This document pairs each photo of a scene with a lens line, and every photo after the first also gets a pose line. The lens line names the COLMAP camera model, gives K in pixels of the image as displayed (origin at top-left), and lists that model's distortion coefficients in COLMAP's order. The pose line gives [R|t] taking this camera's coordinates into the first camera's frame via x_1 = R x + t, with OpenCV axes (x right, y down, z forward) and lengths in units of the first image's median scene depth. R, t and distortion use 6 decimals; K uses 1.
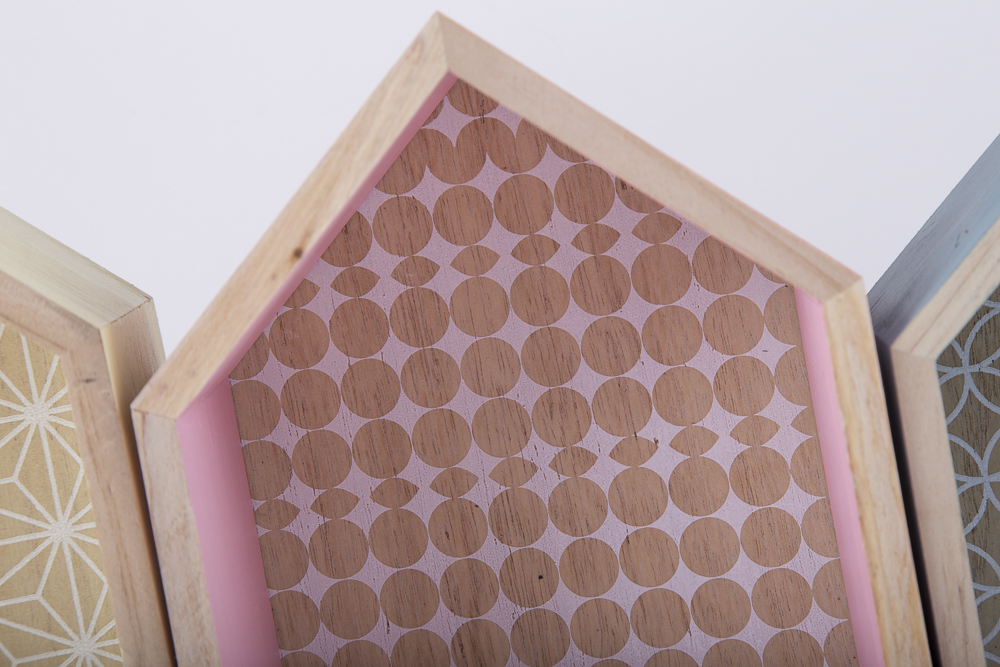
lens RADIAL K [[2980.2, 0, 484.1], [0, 2980.2, 360.2], [0, 0, 1]] dist [0.478507, 0.000000]
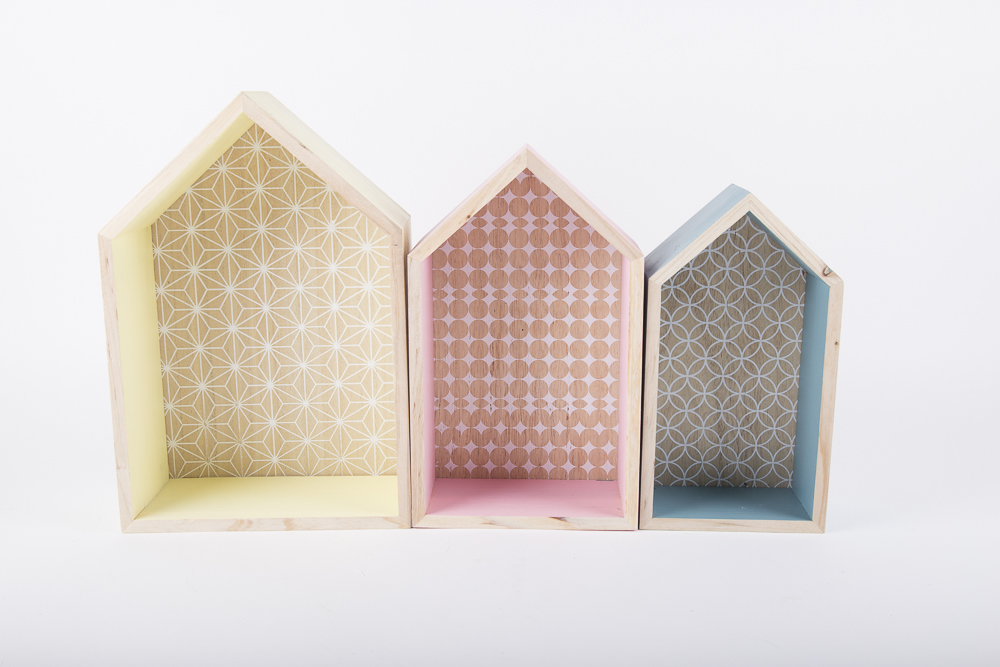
lens RADIAL K [[1125.4, 0, 507.6], [0, 1125.4, 374.7], [0, 0, 1]] dist [0.076622, 0.000000]
pose [[0.985159, 0.169755, 0.025398, -0.018177], [-0.171573, 0.978174, 0.117213, -0.014575], [-0.004946, -0.119831, 0.992782, -0.143739]]
